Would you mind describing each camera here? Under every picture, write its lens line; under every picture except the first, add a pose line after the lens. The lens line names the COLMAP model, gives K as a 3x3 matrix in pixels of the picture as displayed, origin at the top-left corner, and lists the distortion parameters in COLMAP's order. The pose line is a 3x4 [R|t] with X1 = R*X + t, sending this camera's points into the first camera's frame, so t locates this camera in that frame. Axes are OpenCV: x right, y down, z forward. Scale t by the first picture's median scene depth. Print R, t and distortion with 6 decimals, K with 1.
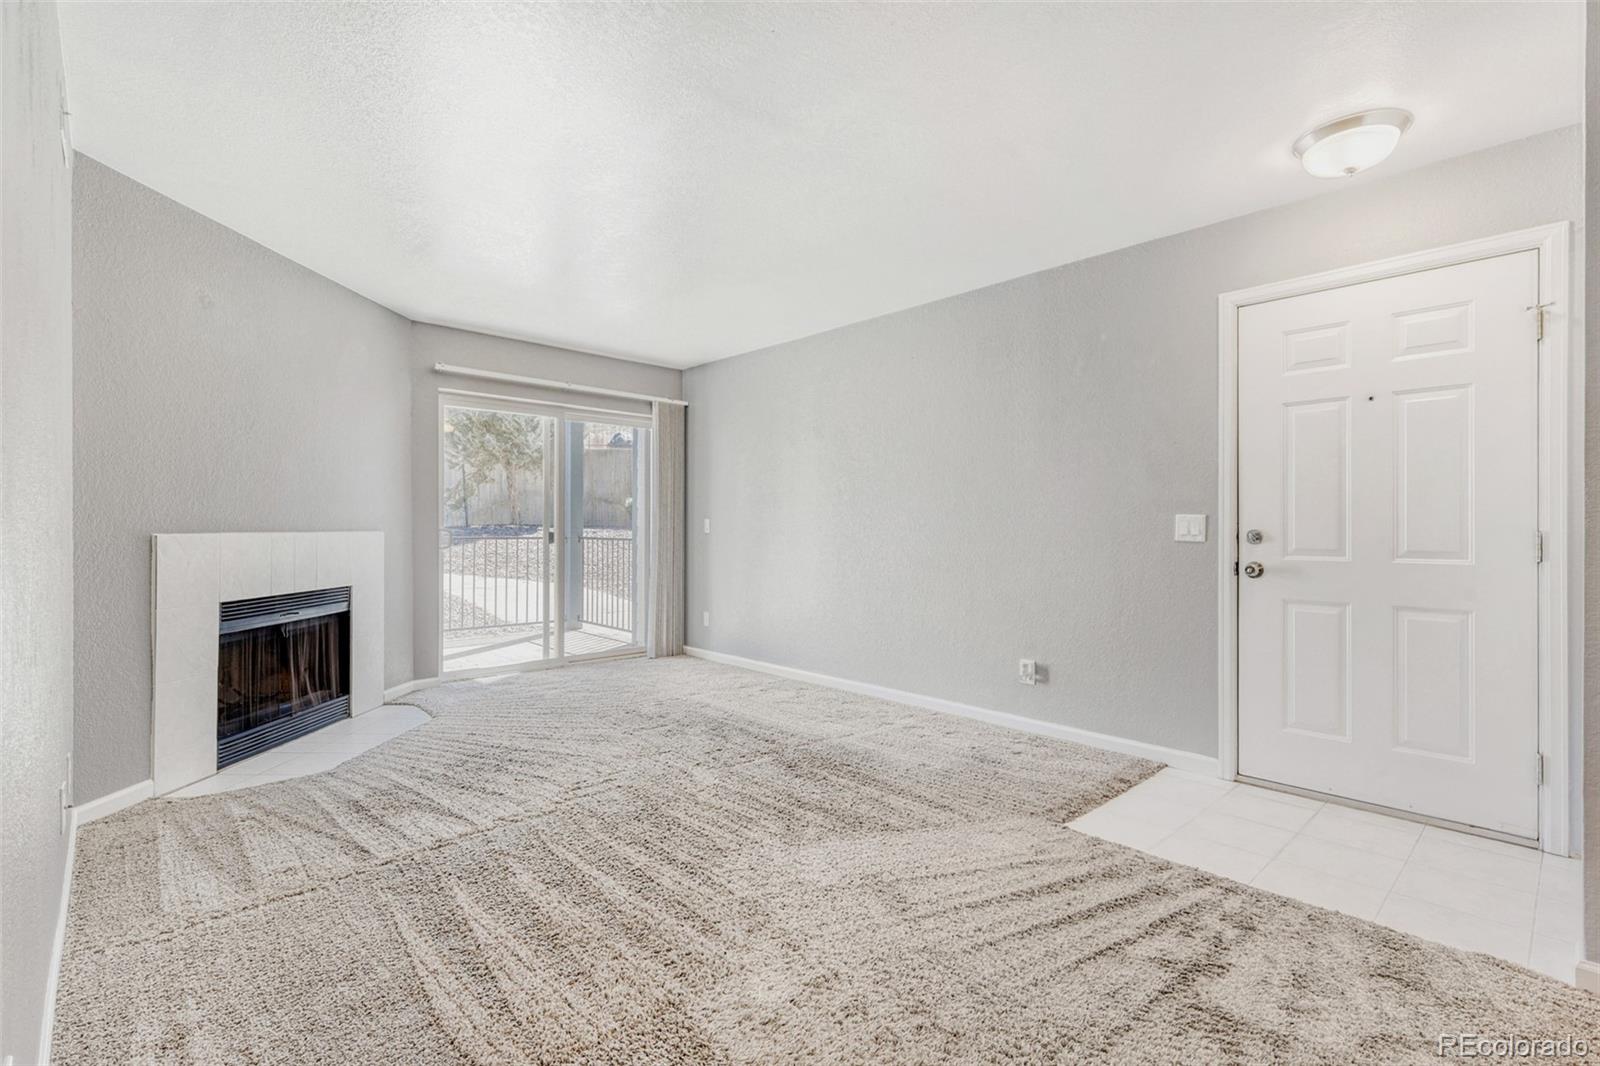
lens RADIAL K [[724.1, 0, 802.9], [0, 724.1, 527.0], [0, 0, 1]] dist [0.002205, 0.000165]
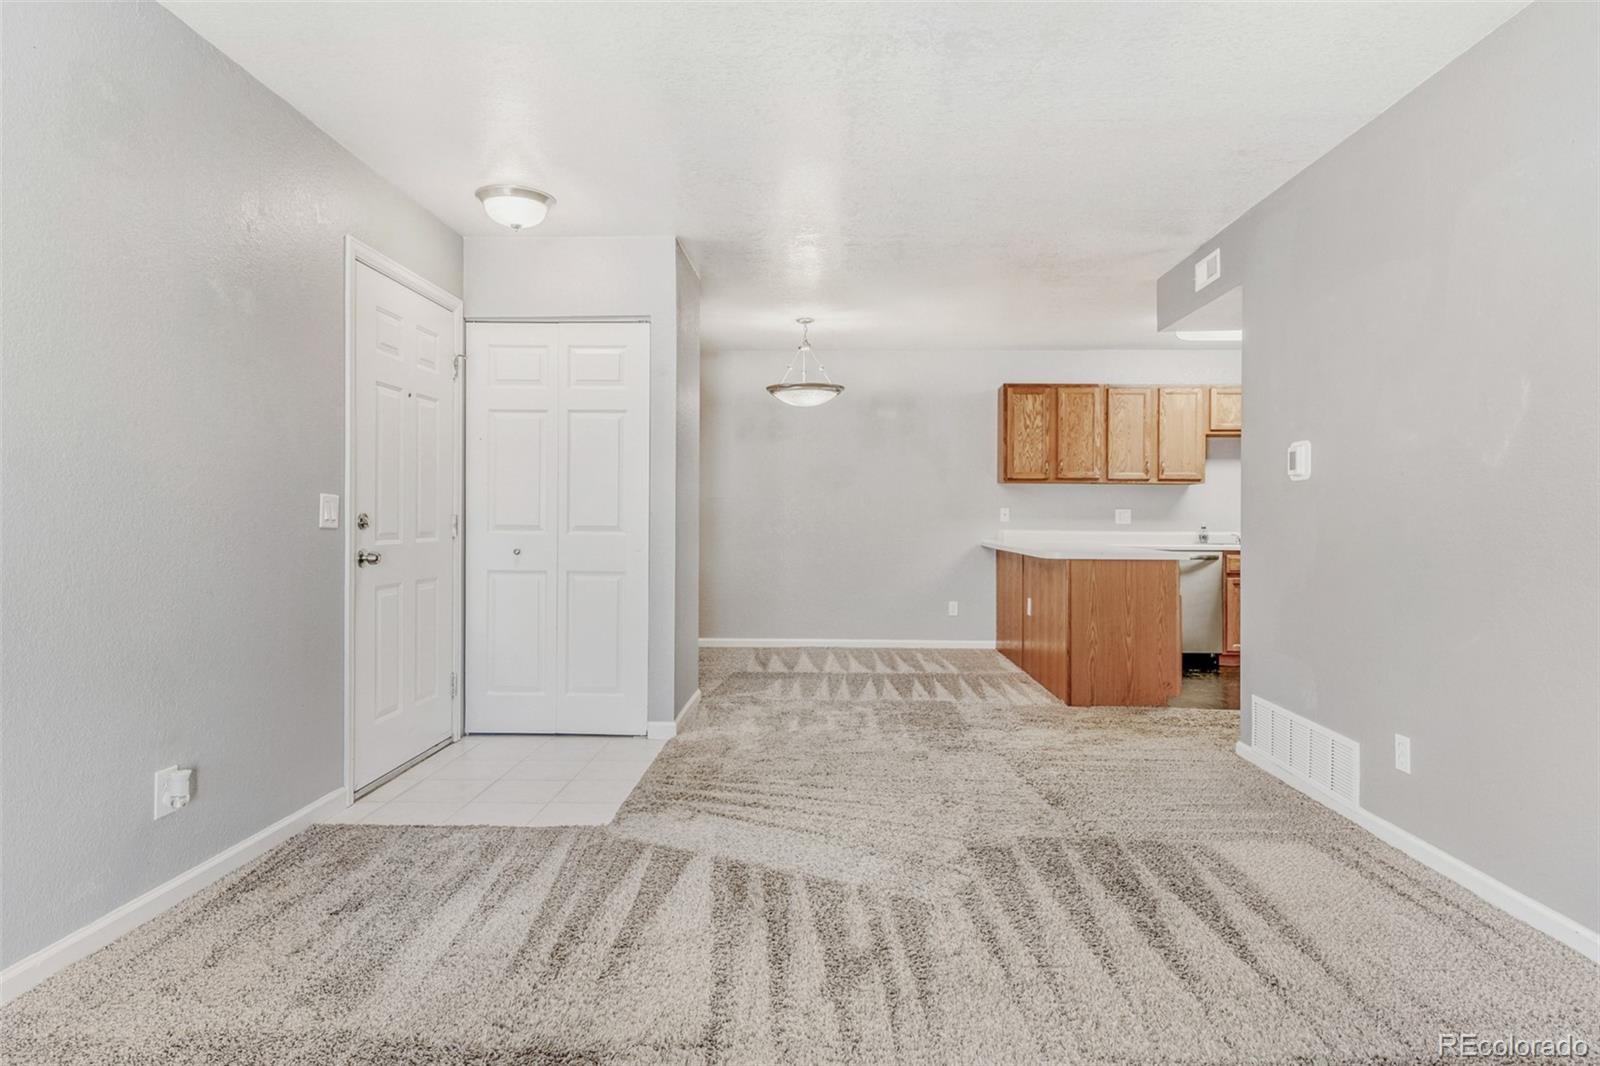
lens RADIAL K [[936.0, 0, 798.4], [0, 936.0, 516.8], [0, 0, 1]] dist [0.024774, -0.000272]
pose [[-0.700379, -0.004663, 0.713756, -0.512015], [-0.008586, 0.999961, -0.001891, 0.004372], [-0.713720, -0.007453, -0.700392, 1.237346]]
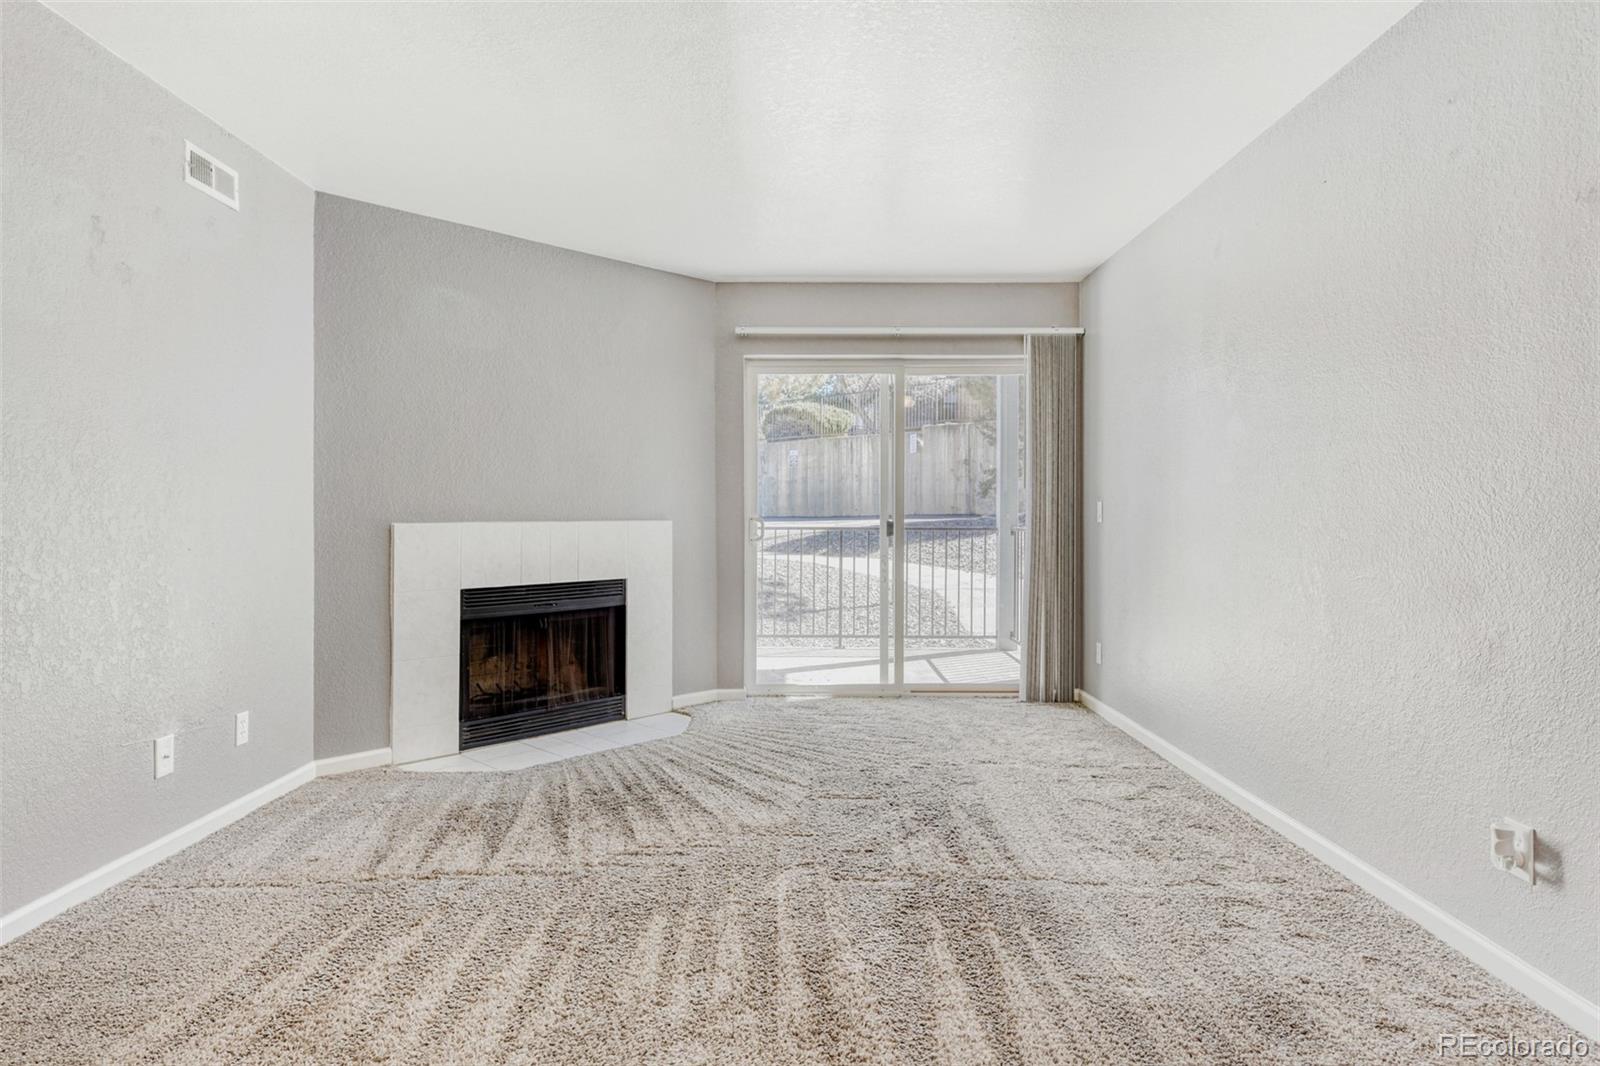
lens RADIAL K [[918.3, 0, 797.9], [0, 918.3, 512.4], [0, 0, 1]] dist [0.001349, 0.000431]
pose [[0.728583, -0.004583, -0.684942, 0.403007], [0.003084, 0.999989, -0.003412, 0.000057], [0.684950, 0.000374, 0.728590, 0.332849]]
